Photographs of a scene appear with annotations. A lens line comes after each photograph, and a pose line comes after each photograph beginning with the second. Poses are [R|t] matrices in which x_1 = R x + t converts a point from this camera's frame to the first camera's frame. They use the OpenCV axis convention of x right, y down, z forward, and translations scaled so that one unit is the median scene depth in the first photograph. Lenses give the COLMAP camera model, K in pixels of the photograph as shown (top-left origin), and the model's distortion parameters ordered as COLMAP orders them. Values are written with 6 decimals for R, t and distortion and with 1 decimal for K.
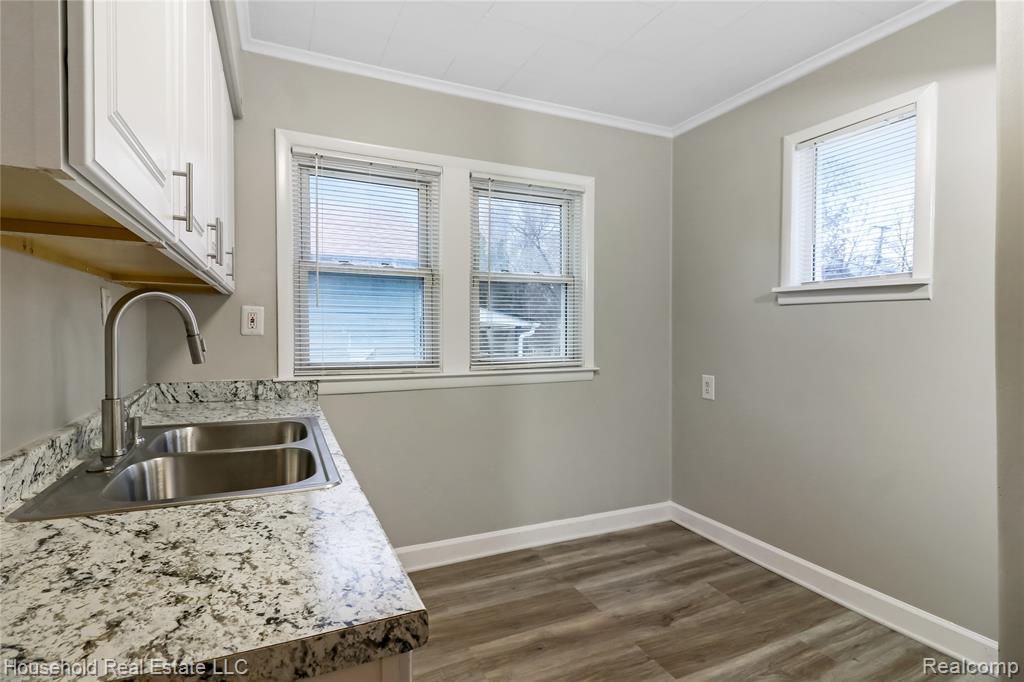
lens RADIAL K [[514.6, 0, 512.0], [0, 514.6, 341.0], [0, 0, 1]] dist [-0.001434, -0.001145]
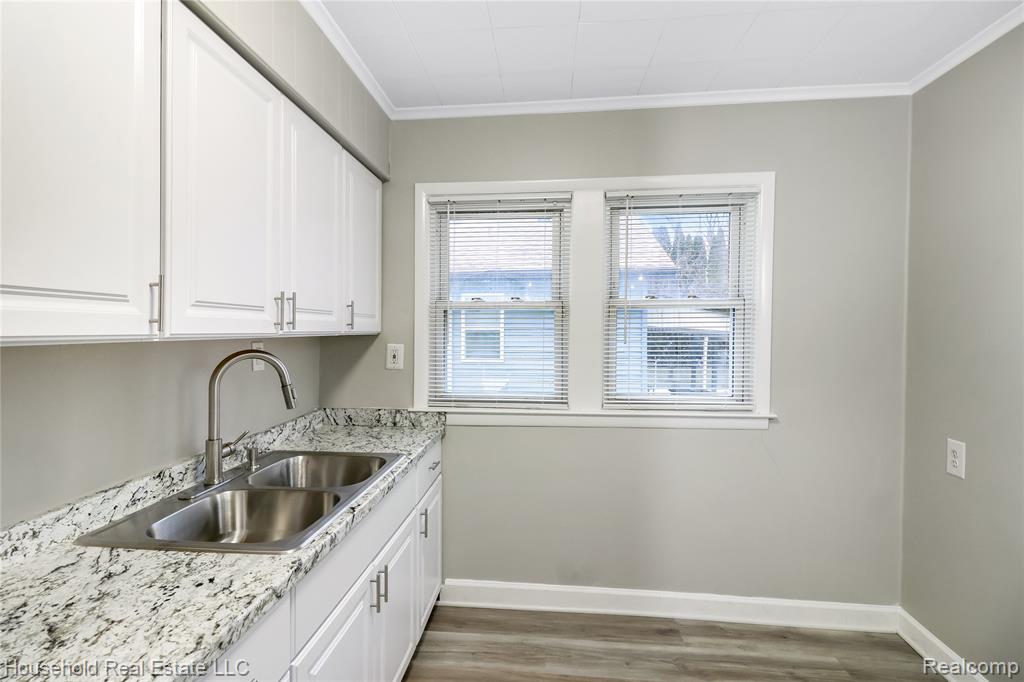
lens RADIAL K [[508.8, 0, 512.0], [0, 508.8, 341.0], [0, 0, 1]] dist [-0.001140, 0.000355]
pose [[0.852316, 0.014670, -0.522822, 0.295500], [-0.007326, 0.999843, 0.016111, -0.090082], [0.522977, -0.009902, 0.852290, 0.165058]]
